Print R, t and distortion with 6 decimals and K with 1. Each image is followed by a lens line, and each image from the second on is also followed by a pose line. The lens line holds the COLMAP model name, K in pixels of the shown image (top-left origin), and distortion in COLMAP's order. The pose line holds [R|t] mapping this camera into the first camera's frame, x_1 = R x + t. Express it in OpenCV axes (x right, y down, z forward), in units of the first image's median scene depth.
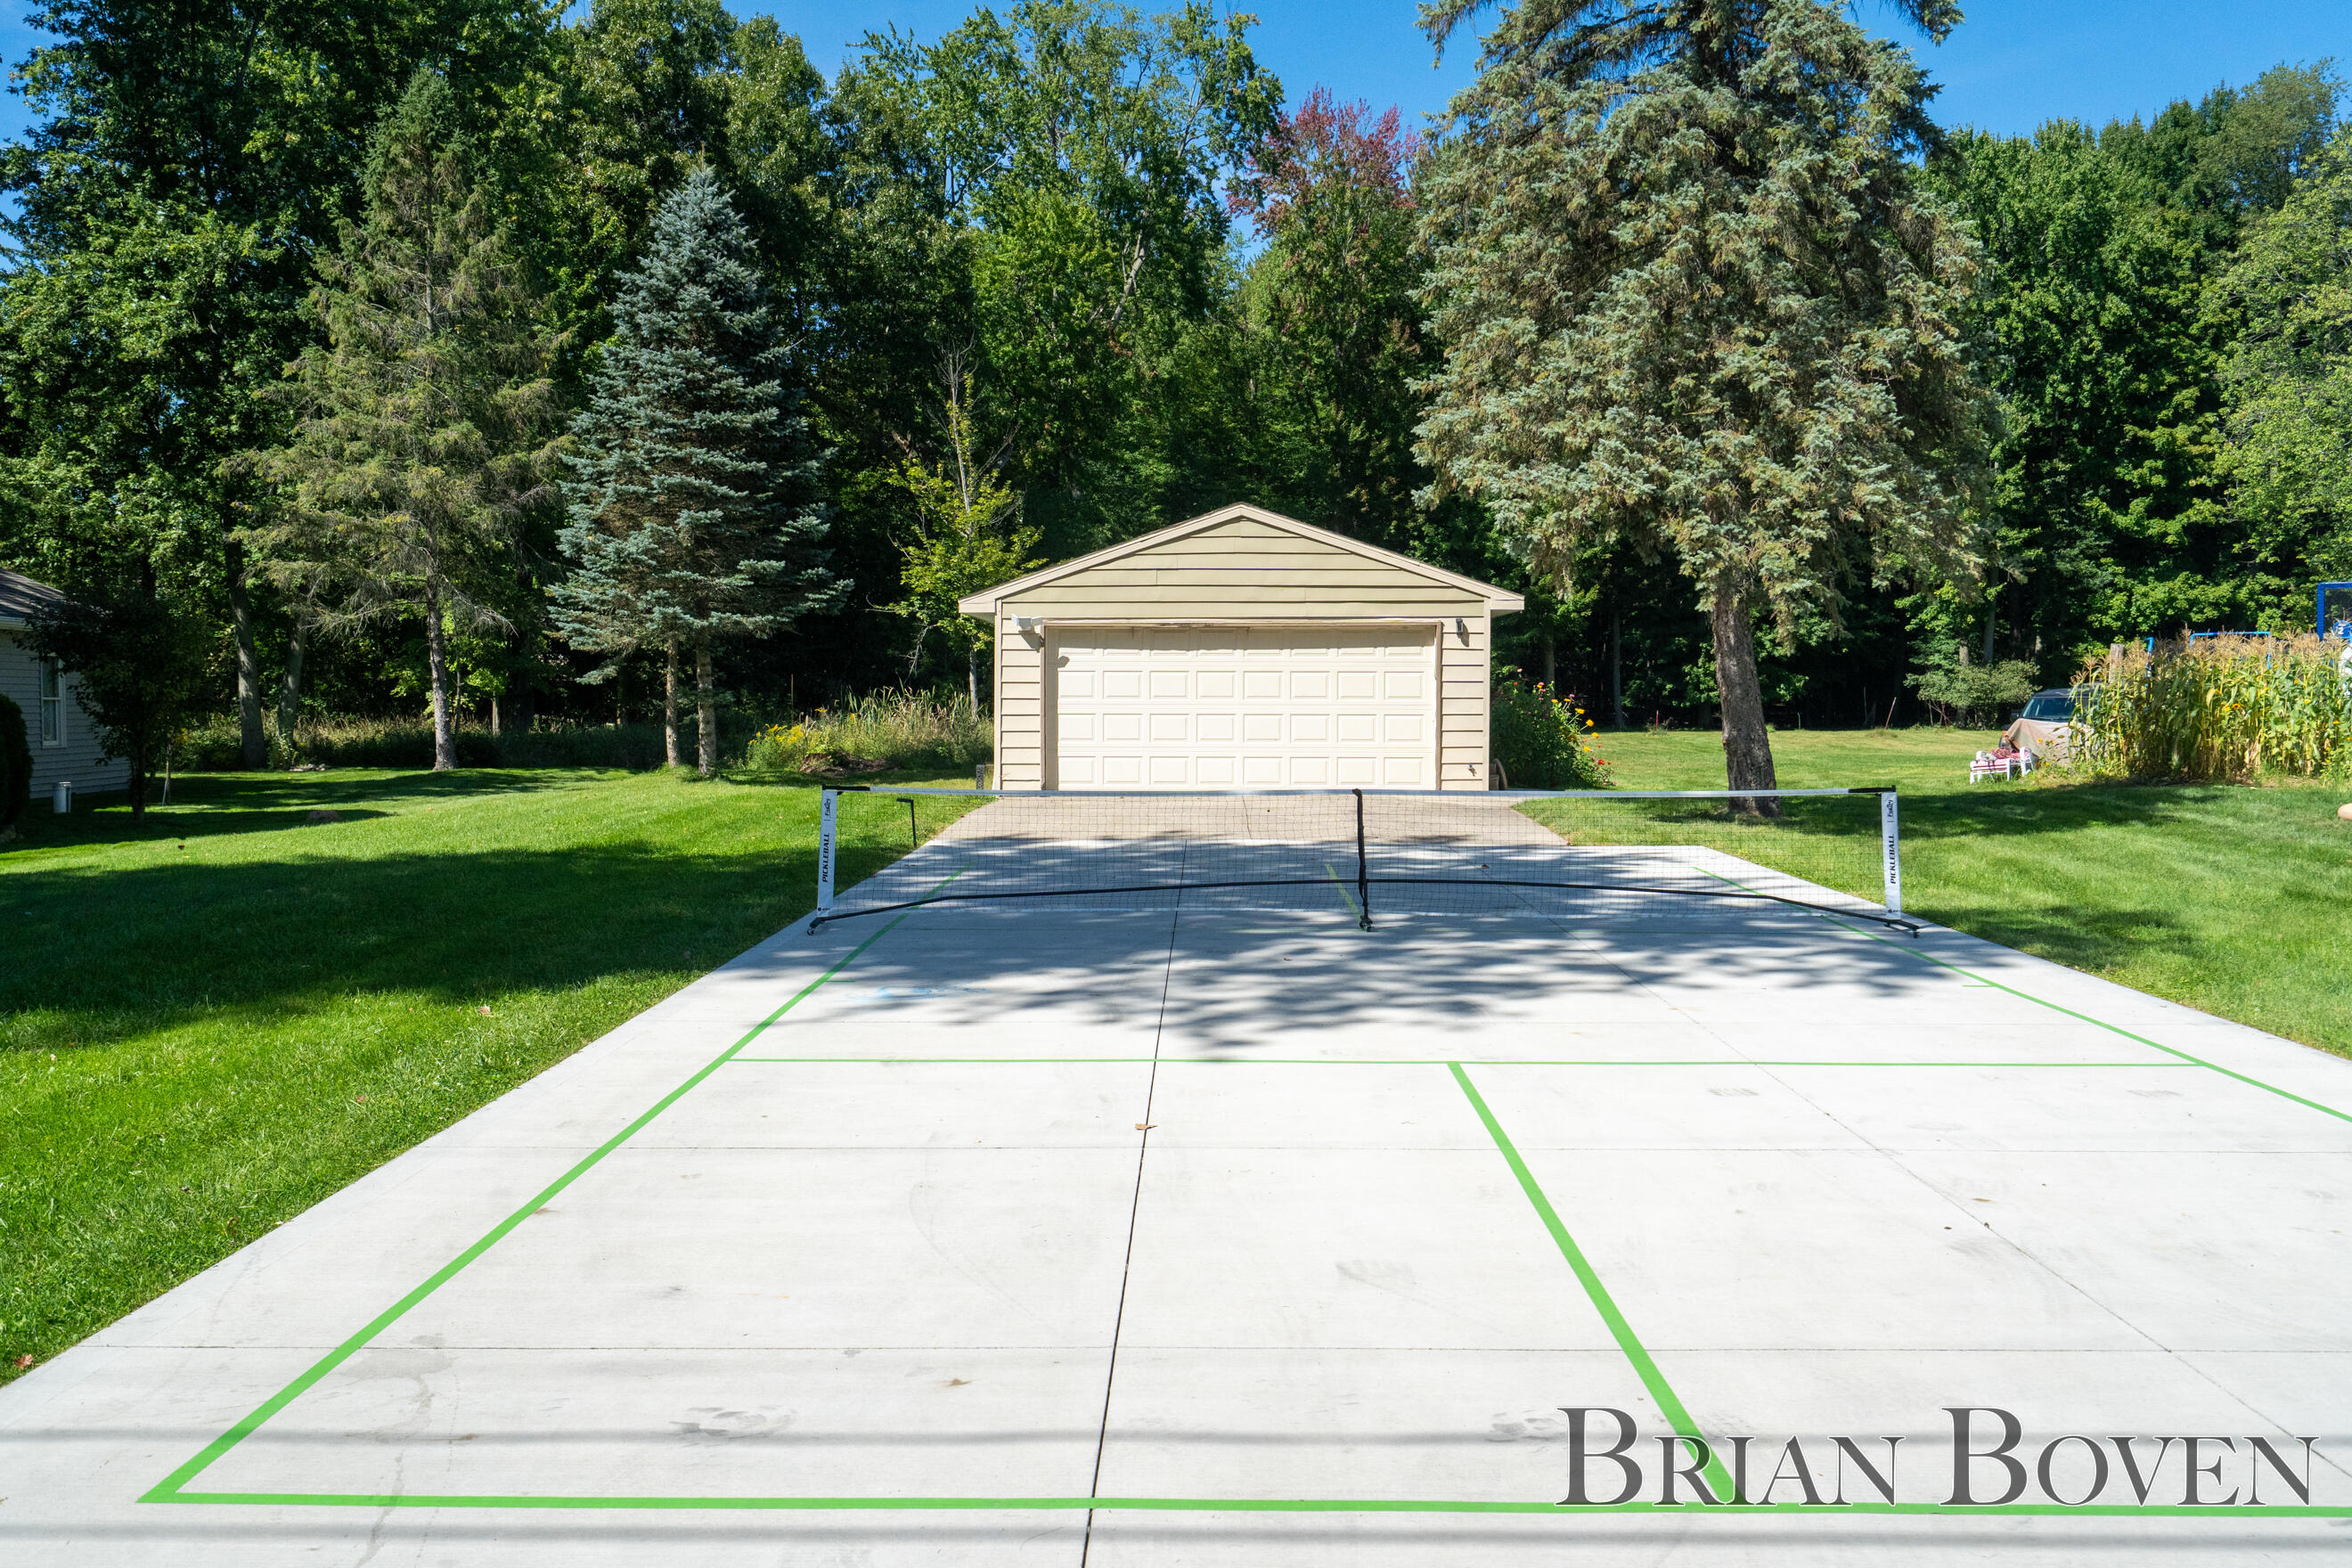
lens RADIAL K [[2100.0, 0, 1175.7], [0, 2100.0, 779.9], [0, 0, 1]] dist [0.005316, -0.001556]
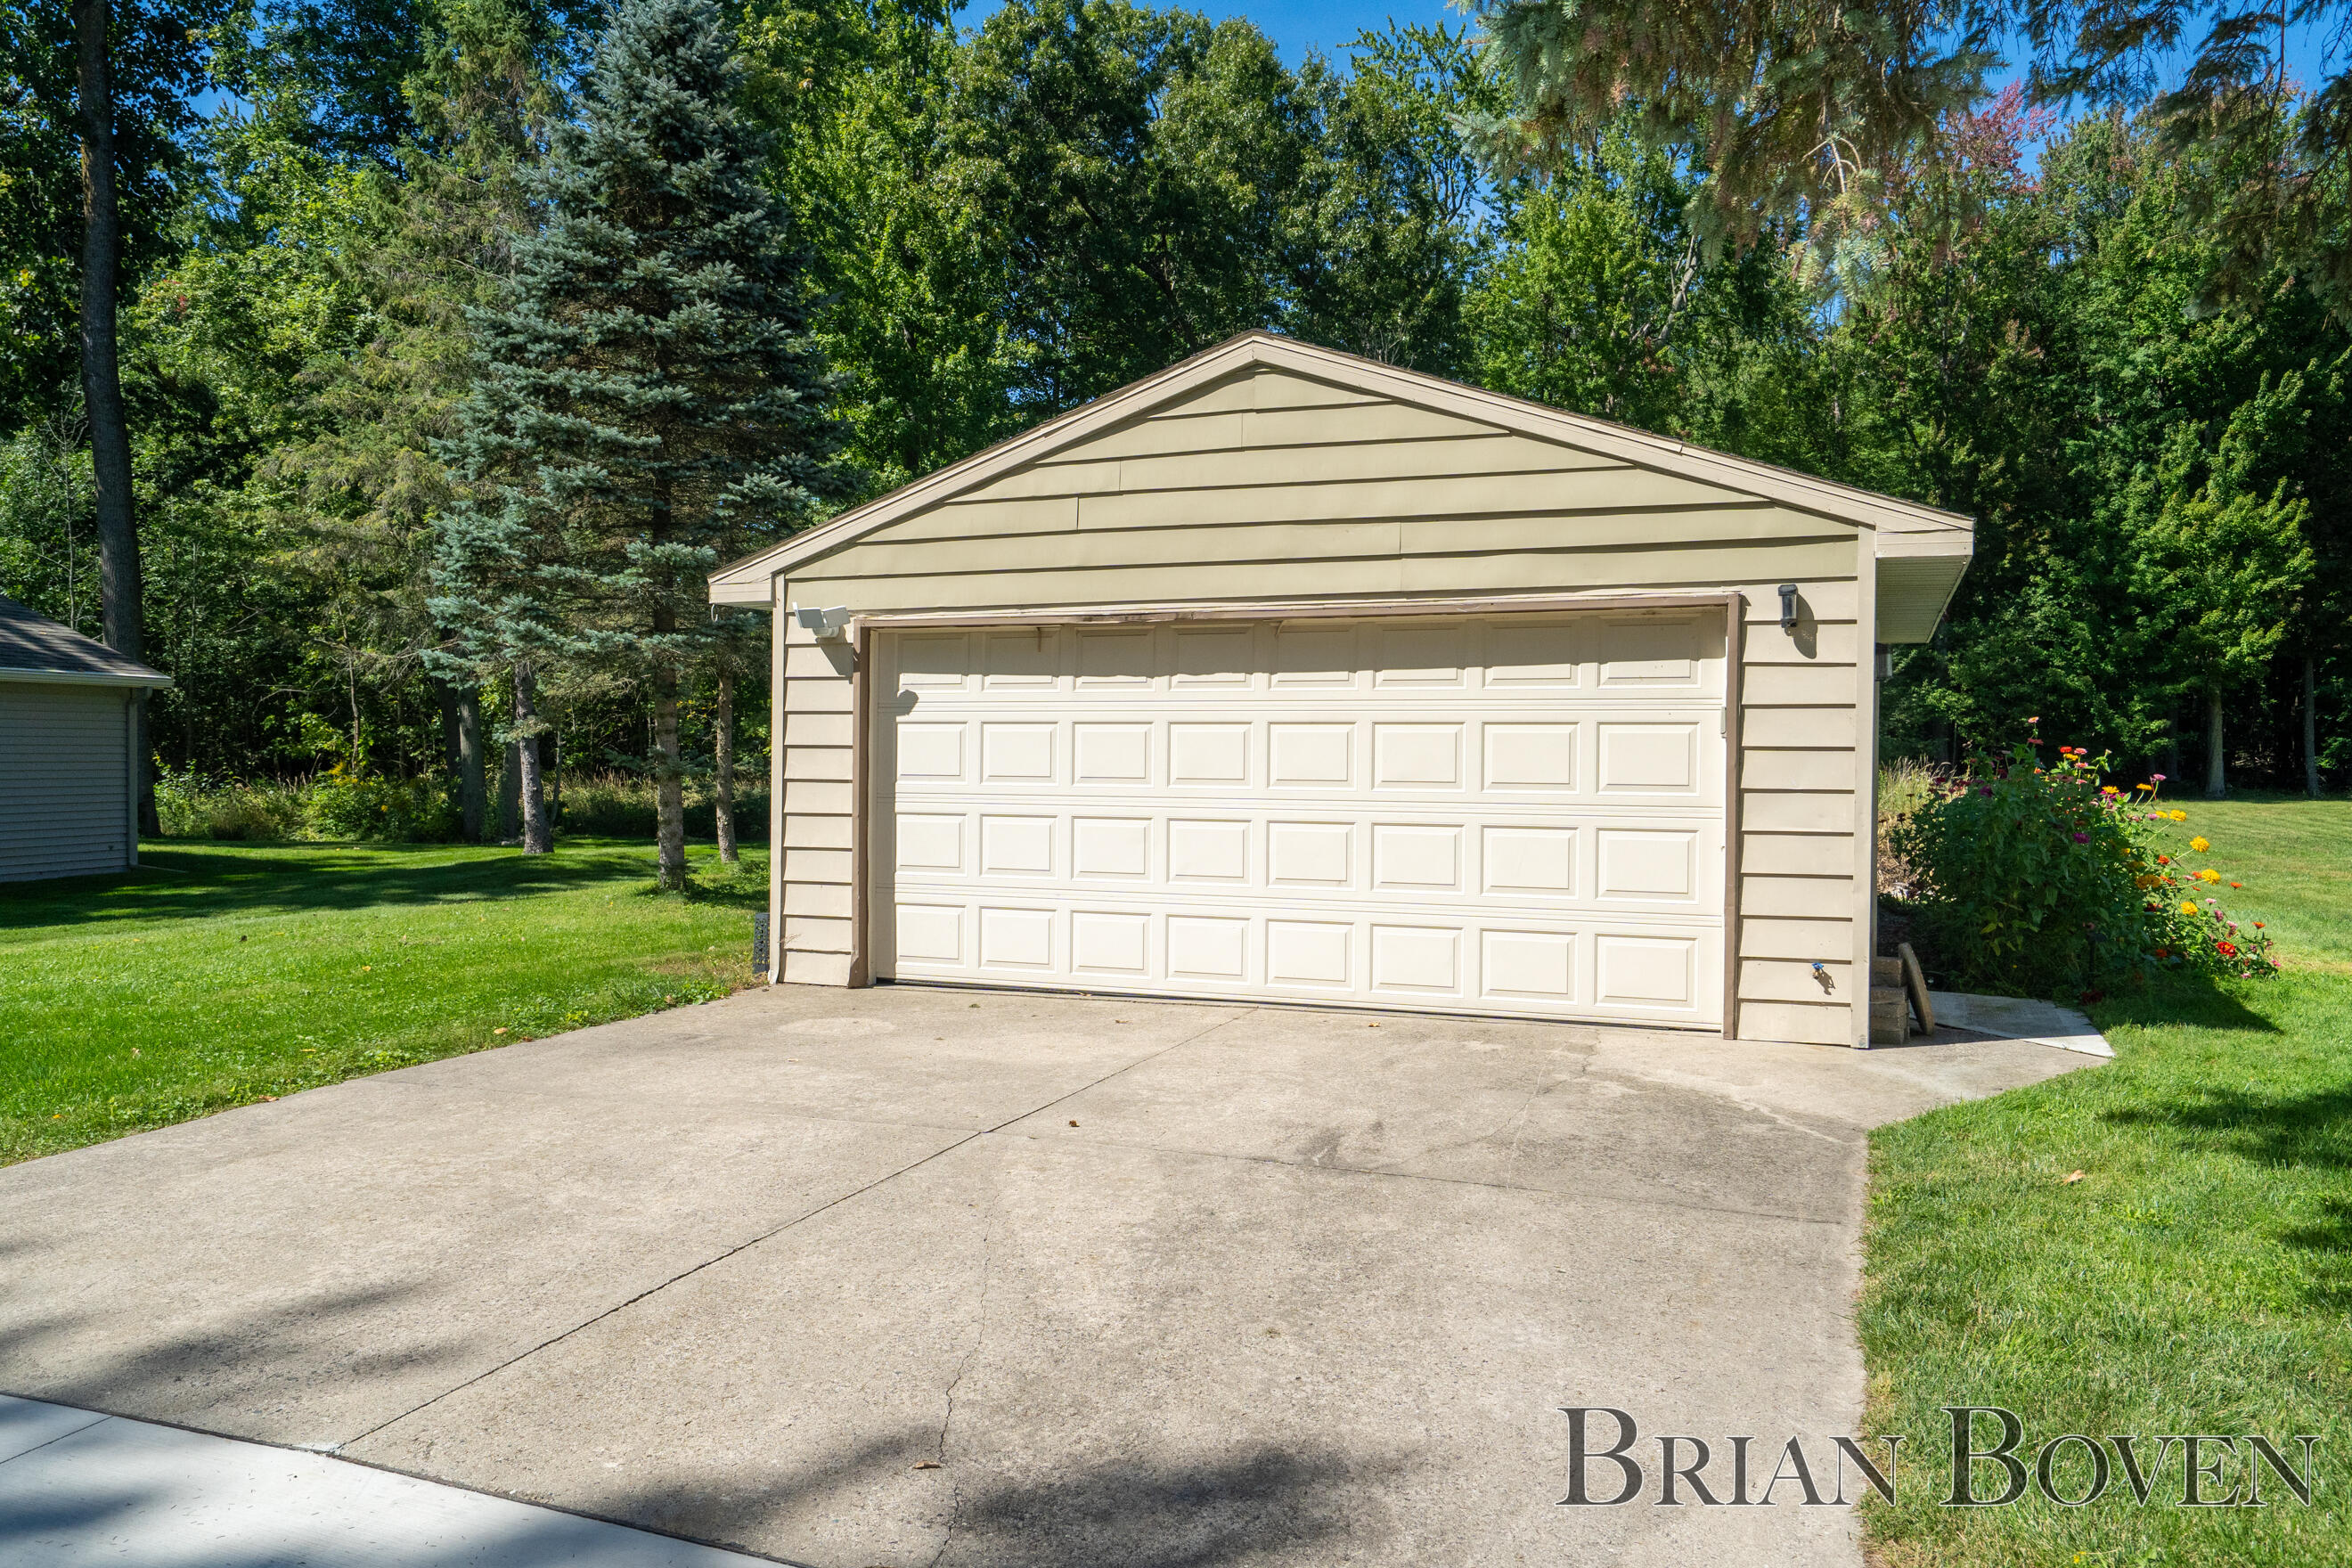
lens RADIAL K [[1775.7, 0, 1177.2], [0, 1775.7, 781.2], [0, 0, 1]] dist [0.025118, -0.003357]
pose [[0.936250, 0.010269, -0.351186, 0.143594], [-0.017998, 0.999662, -0.018750, -0.032228], [0.350874, 0.023875, 0.936118, 0.647882]]
